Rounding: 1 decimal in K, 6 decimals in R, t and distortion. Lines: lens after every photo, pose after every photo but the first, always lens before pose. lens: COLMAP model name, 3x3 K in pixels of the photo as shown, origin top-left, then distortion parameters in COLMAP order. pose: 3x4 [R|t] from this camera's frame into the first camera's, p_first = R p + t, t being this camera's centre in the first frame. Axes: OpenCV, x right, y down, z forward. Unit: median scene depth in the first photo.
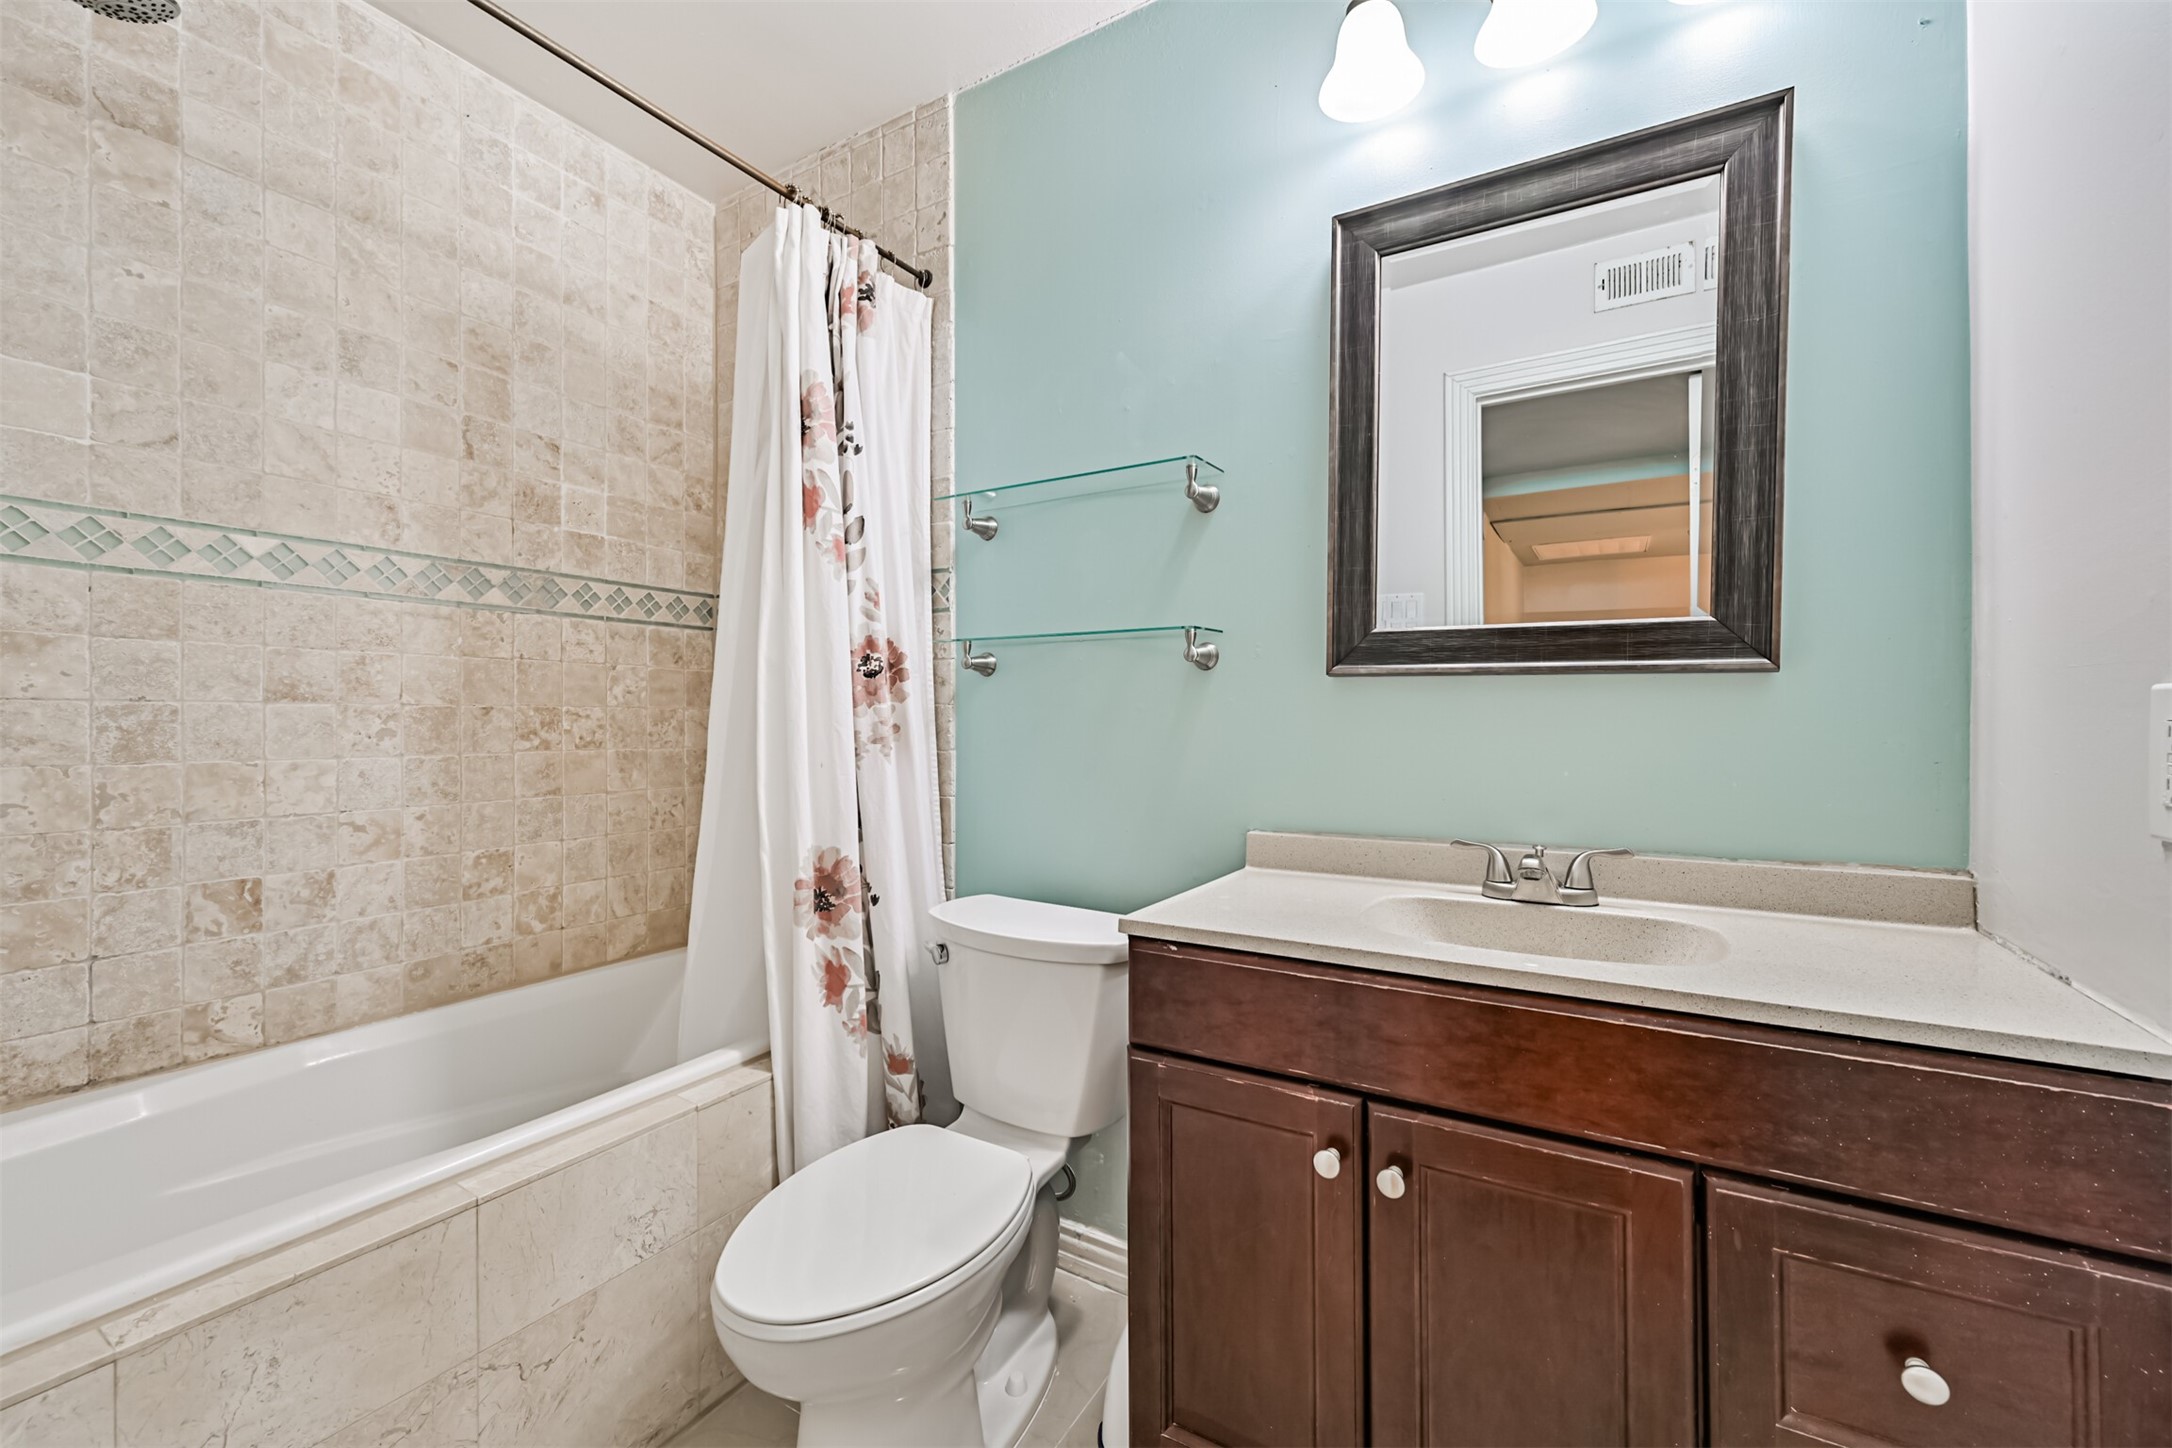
lens RADIAL K [[857.4, 0, 1090.7], [0, 857.4, 726.1], [0, 0, 1]] dist [0.004824, 0.001451]
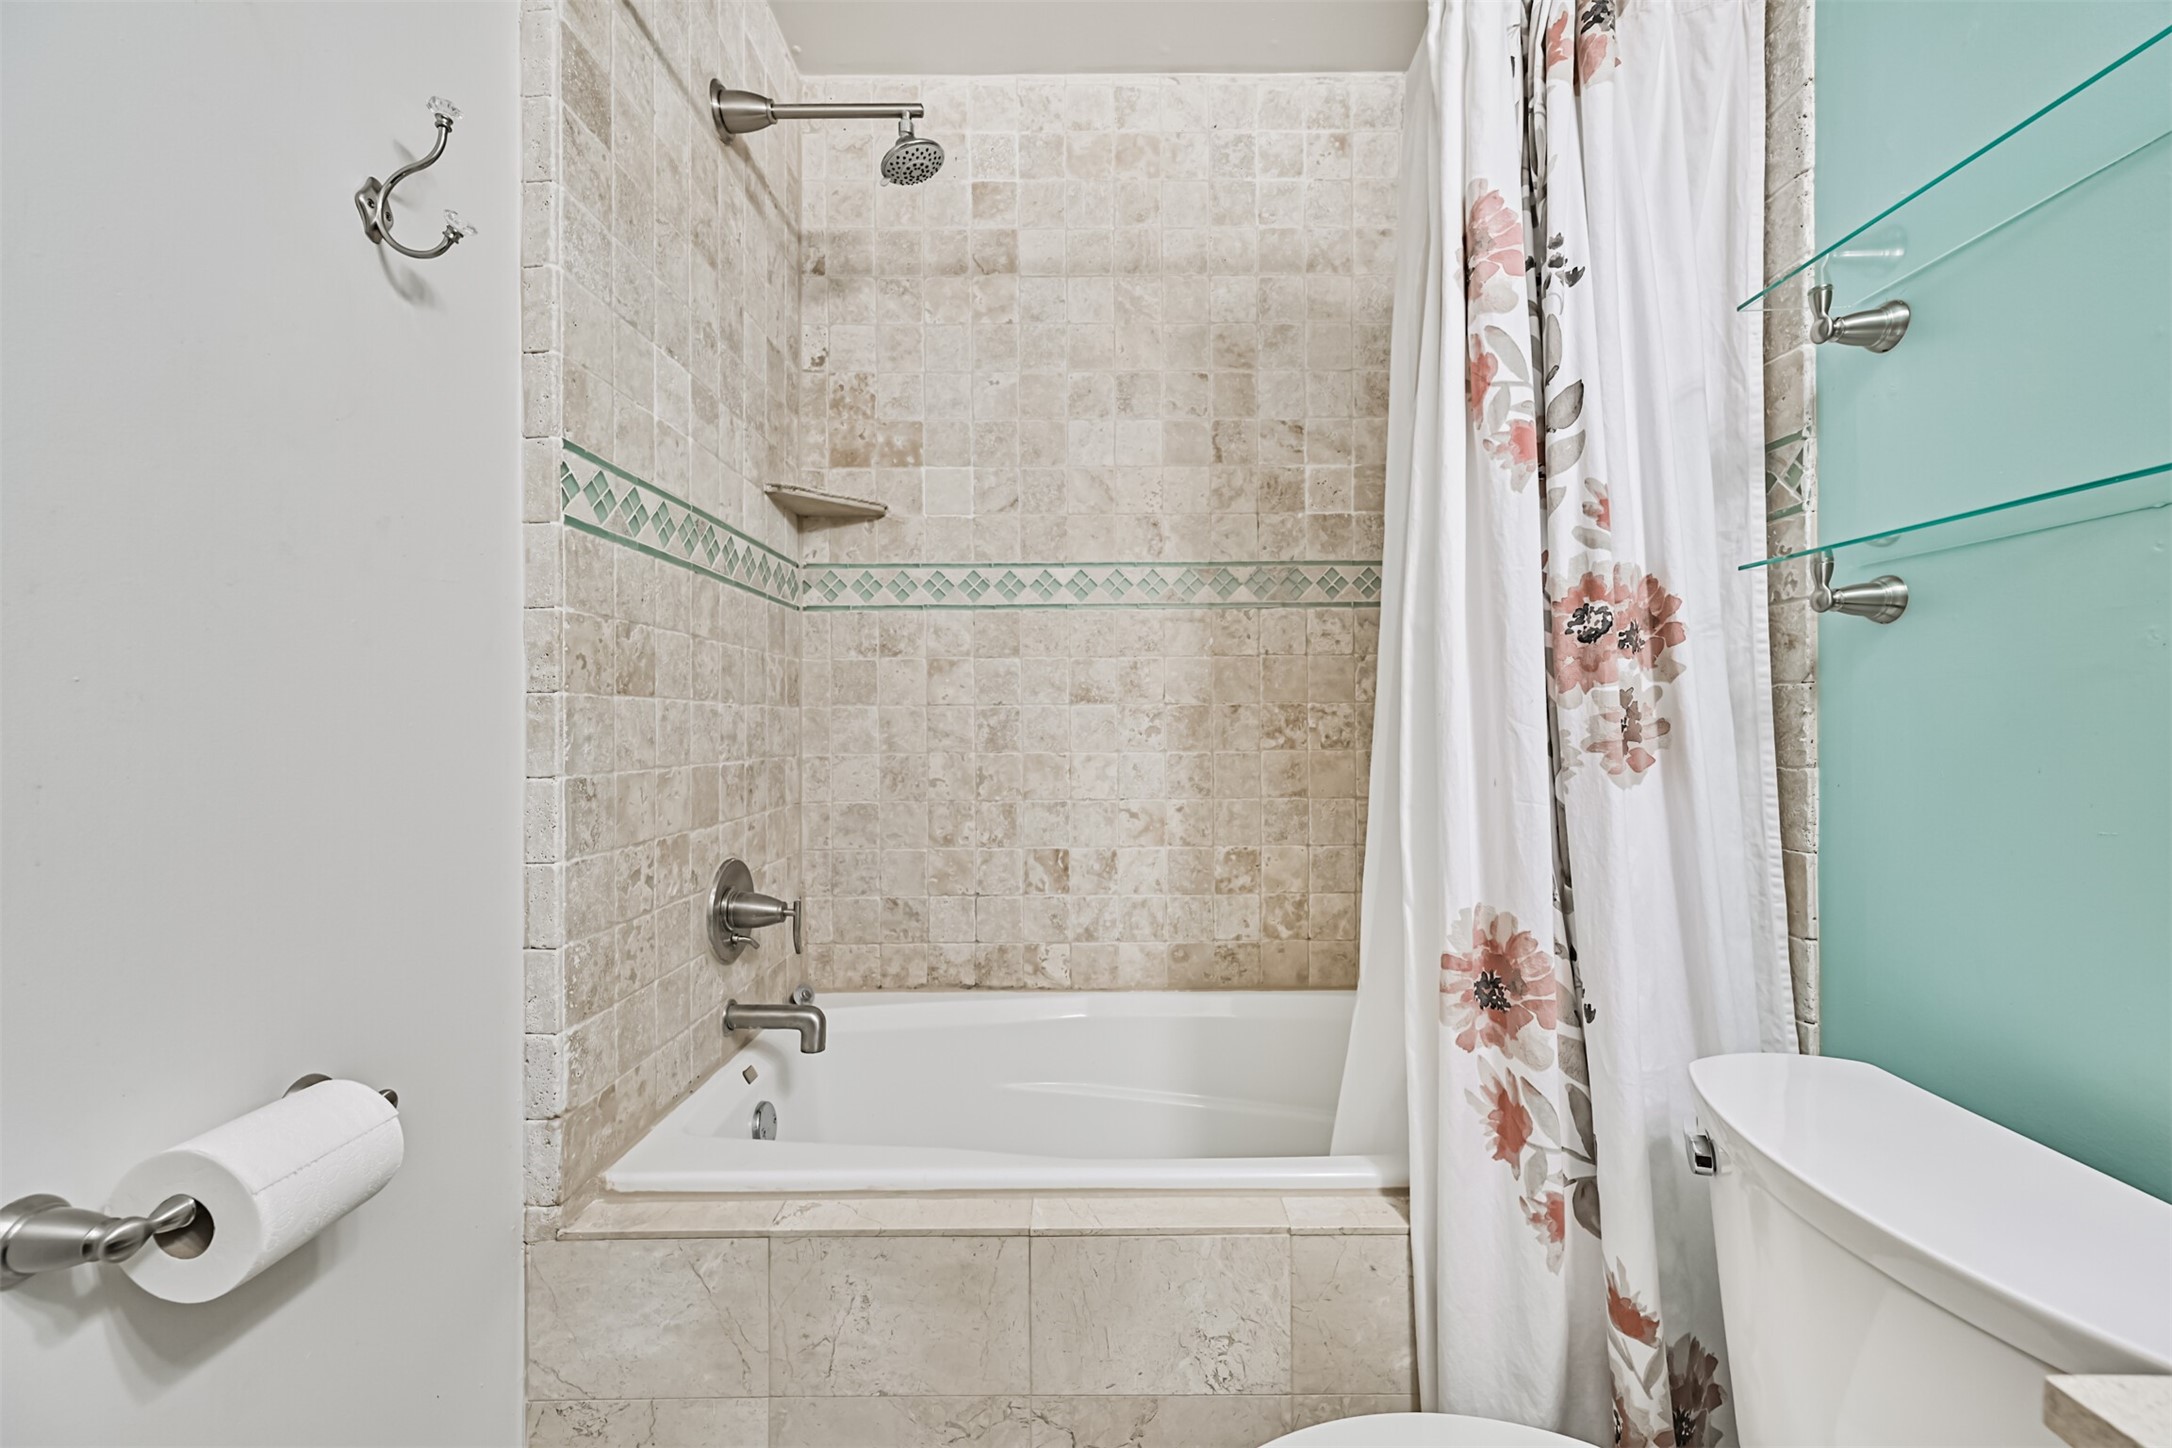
lens RADIAL K [[857.4, 0, 1088.1], [0, 857.4, 724.6], [0, 0, 1]] dist [0.004824, 0.001451]
pose [[0.515235, -0.000985, -0.857048, 0.082099], [0.000424, 1.000000, -0.000895, 0.001874], [0.857049, 0.000097, 0.515235, 0.393511]]
